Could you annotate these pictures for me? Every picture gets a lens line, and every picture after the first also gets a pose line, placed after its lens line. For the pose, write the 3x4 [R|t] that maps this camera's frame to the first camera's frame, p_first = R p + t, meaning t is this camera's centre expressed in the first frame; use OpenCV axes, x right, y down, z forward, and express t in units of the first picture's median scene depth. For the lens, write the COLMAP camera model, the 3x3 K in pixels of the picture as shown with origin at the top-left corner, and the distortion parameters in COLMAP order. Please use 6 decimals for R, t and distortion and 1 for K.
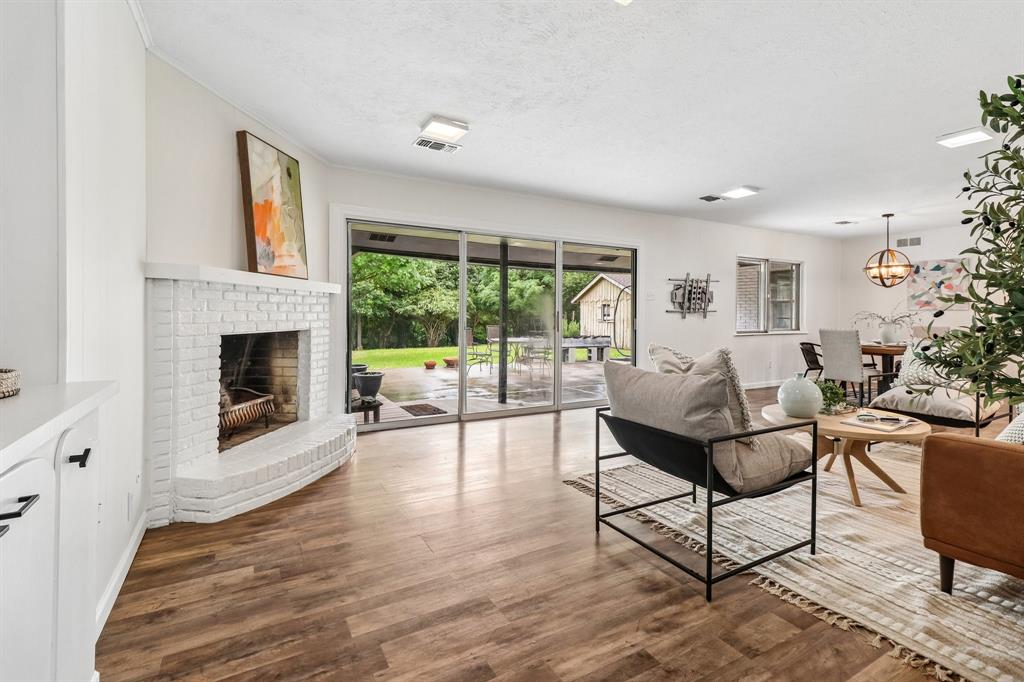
lens RADIAL K [[472.4, 0, 509.0], [0, 472.4, 323.2], [0, 0, 1]] dist [0.003106, -0.015404]
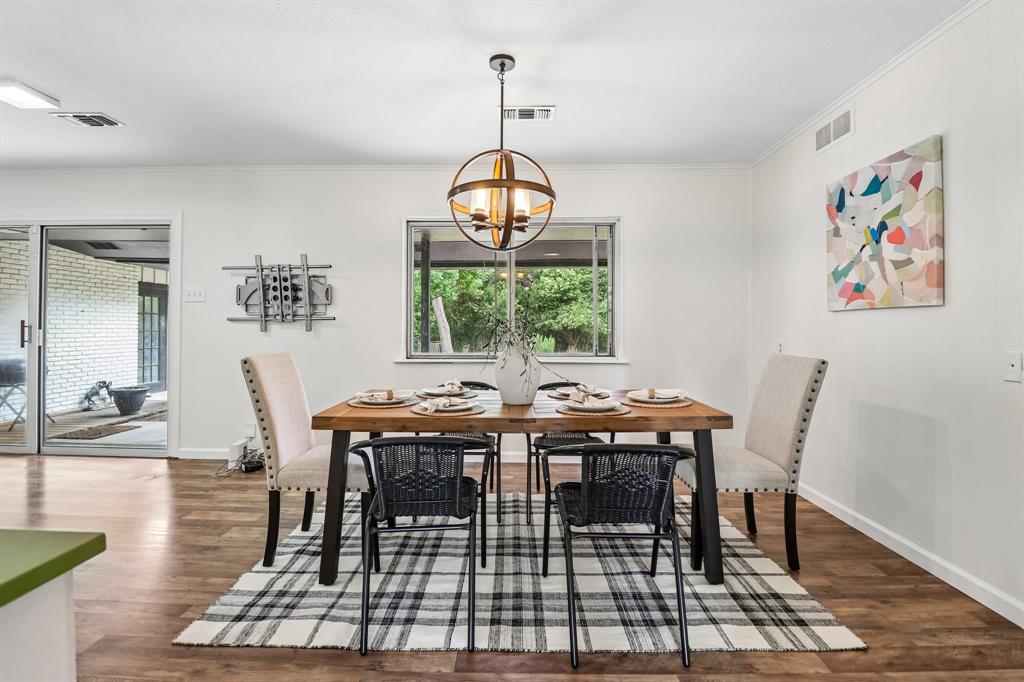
lens RADIAL K [[472.4, 0, 509.0], [0, 472.4, 323.2], [0, 0, 1]] dist [0.003106, -0.015404]
pose [[0.870627, -0.006503, -0.491900, 0.851386], [-0.009724, 0.999490, -0.030424, -0.004523], [0.491847, 0.031271, 0.870120, 0.574196]]
